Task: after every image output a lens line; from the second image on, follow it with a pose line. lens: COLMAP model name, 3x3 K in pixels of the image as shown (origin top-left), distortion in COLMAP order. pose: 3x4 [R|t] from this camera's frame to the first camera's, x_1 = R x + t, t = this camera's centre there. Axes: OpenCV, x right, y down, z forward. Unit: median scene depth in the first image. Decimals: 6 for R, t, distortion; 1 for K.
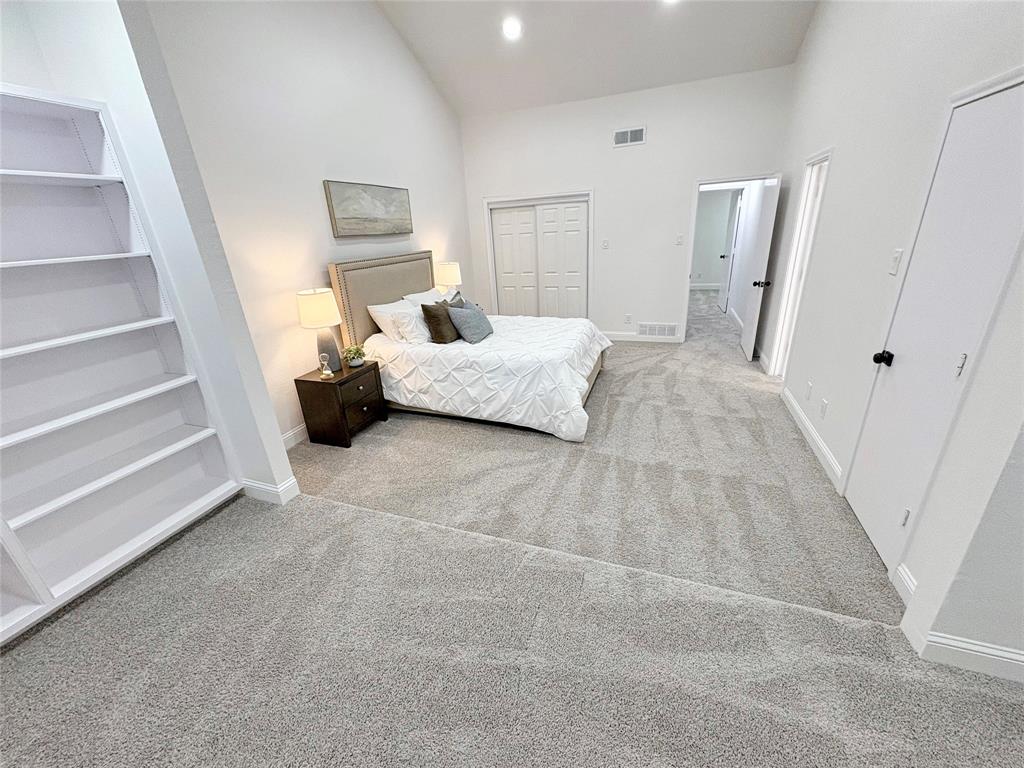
lens RADIAL K [[406.6, 0, 508.9], [0, 406.6, 385.4], [0, 0, 1]] dist [-0.000251, 0.000124]
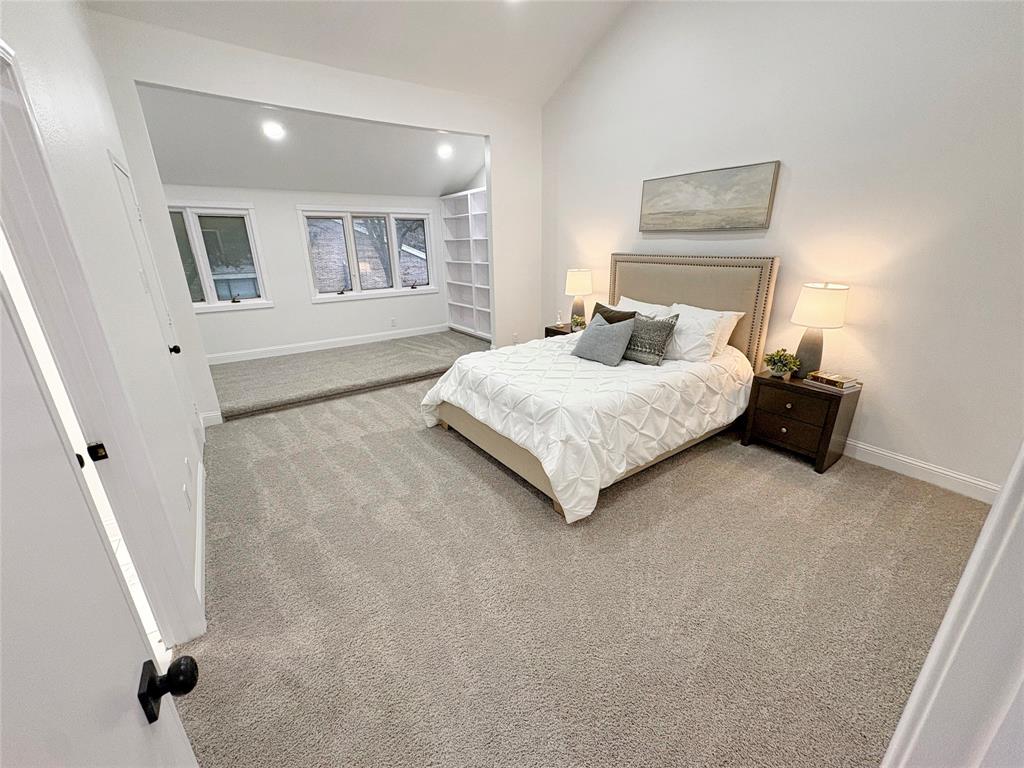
lens RADIAL K [[406.6, 0, 511.0], [0, 406.6, 380.9], [0, 0, 1]] dist [-0.000251, 0.000124]
pose [[-0.551272, 0.337508, -0.763012, 0.684786], [-0.255008, 0.802601, 0.539262, -0.496646], [0.794399, 0.491854, -0.356384, 1.197998]]
